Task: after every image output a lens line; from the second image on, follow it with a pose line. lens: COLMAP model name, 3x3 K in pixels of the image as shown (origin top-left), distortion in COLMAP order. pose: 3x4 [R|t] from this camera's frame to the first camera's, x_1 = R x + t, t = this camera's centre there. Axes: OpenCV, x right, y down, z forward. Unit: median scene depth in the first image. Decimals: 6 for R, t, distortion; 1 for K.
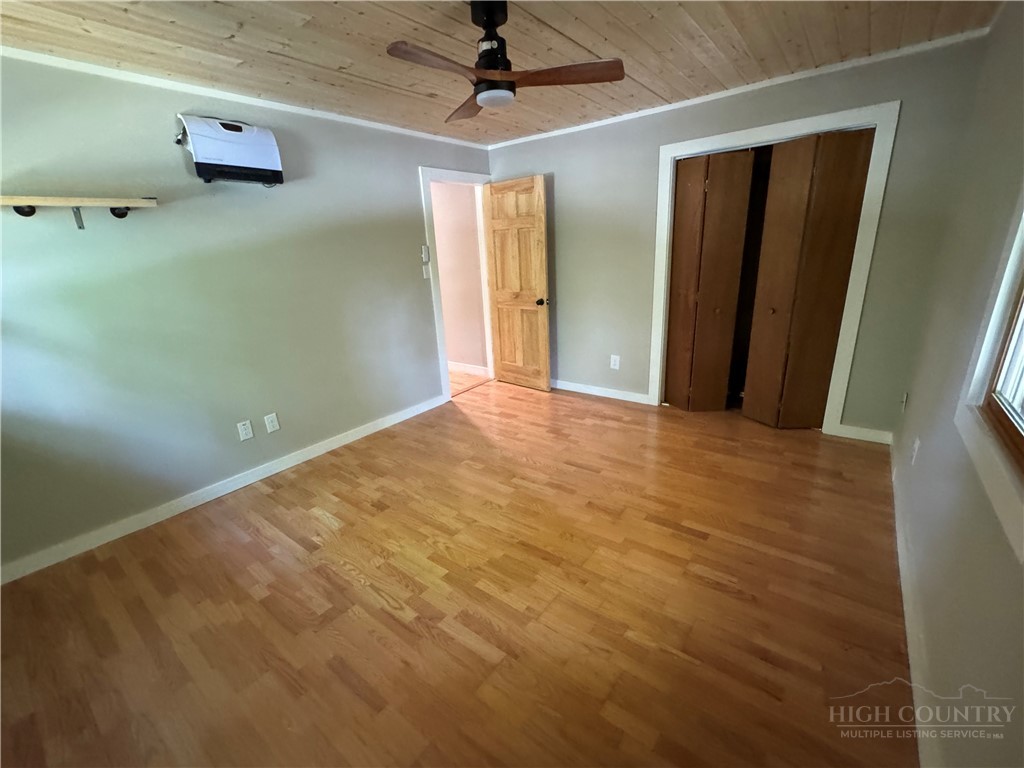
lens RADIAL K [[438.9, 0, 511.8], [0, 438.9, 386.4], [0, 0, 1]] dist [-0.002927, -0.000292]
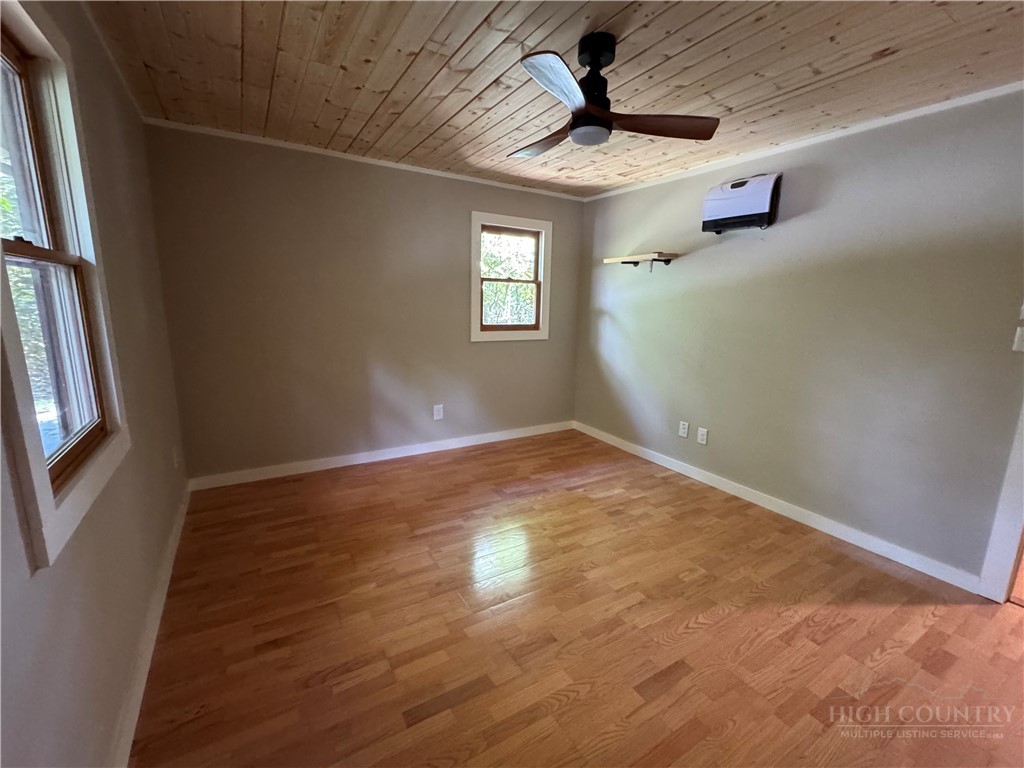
lens RADIAL K [[438.9, 0, 510.6], [0, 438.9, 384.7], [0, 0, 1]] dist [-0.002927, -0.000292]
pose [[-0.360678, 0.216956, -0.907106, 0.734385], [-0.293965, 0.896556, 0.331318, -0.309189], [0.885153, 0.386157, -0.259591, 0.934839]]
